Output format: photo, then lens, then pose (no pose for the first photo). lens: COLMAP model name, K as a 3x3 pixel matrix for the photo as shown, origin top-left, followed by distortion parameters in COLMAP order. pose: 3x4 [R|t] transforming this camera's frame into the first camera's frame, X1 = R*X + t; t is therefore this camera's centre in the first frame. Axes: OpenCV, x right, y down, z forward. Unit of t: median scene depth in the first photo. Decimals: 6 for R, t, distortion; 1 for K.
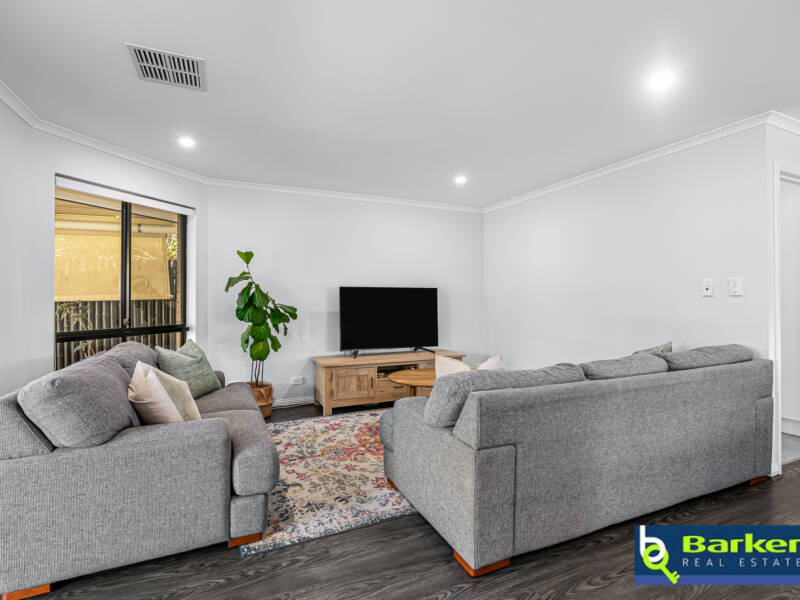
lens RADIAL K [[399.9, 0, 401.7], [0, 399.9, 297.1], [0, 0, 1]] dist [0.001906, -0.001222]
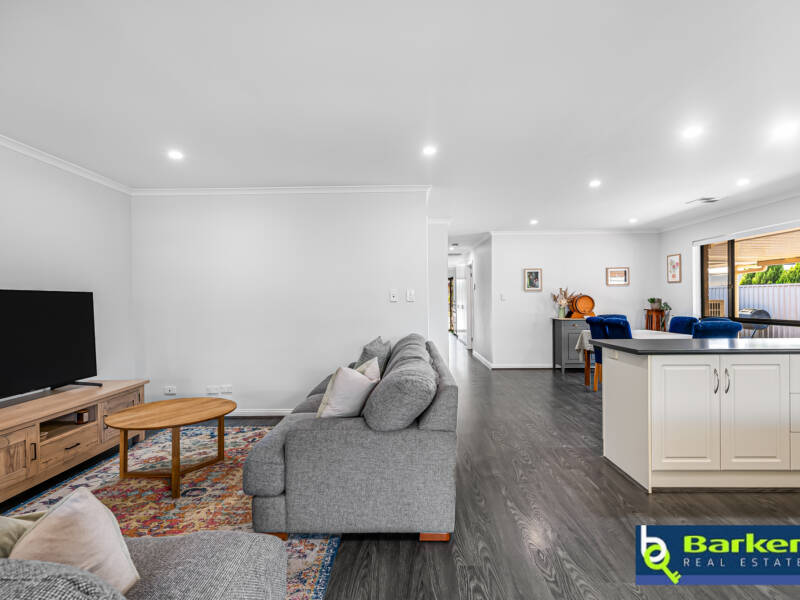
lens RADIAL K [[419.2, 0, 402.5], [0, 419.2, 304.0], [0, 0, 1]] dist [0.011585, 0.000126]
pose [[0.422491, -0.013080, 0.906273, -0.474588], [0.007358, 0.999912, 0.011001, -0.008054], [-0.906337, 0.002020, 0.422550, 0.282157]]
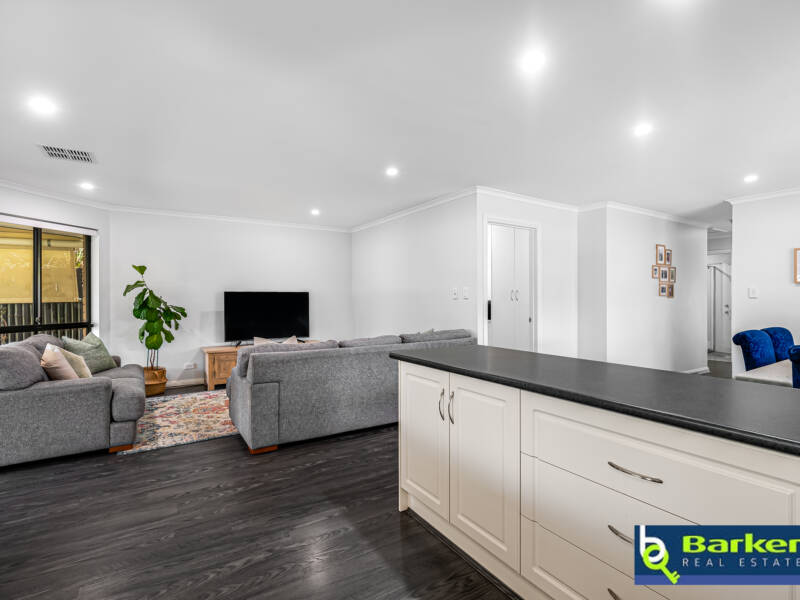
lens RADIAL K [[399.9, 0, 402.7], [0, 399.9, 299.8], [0, 0, 1]] dist [0.001906, -0.001222]
pose [[0.990209, -0.003468, 0.139547, 0.285453], [0.002619, 0.999977, 0.006264, -0.007622], [-0.139565, -0.005837, 0.990196, -0.425274]]
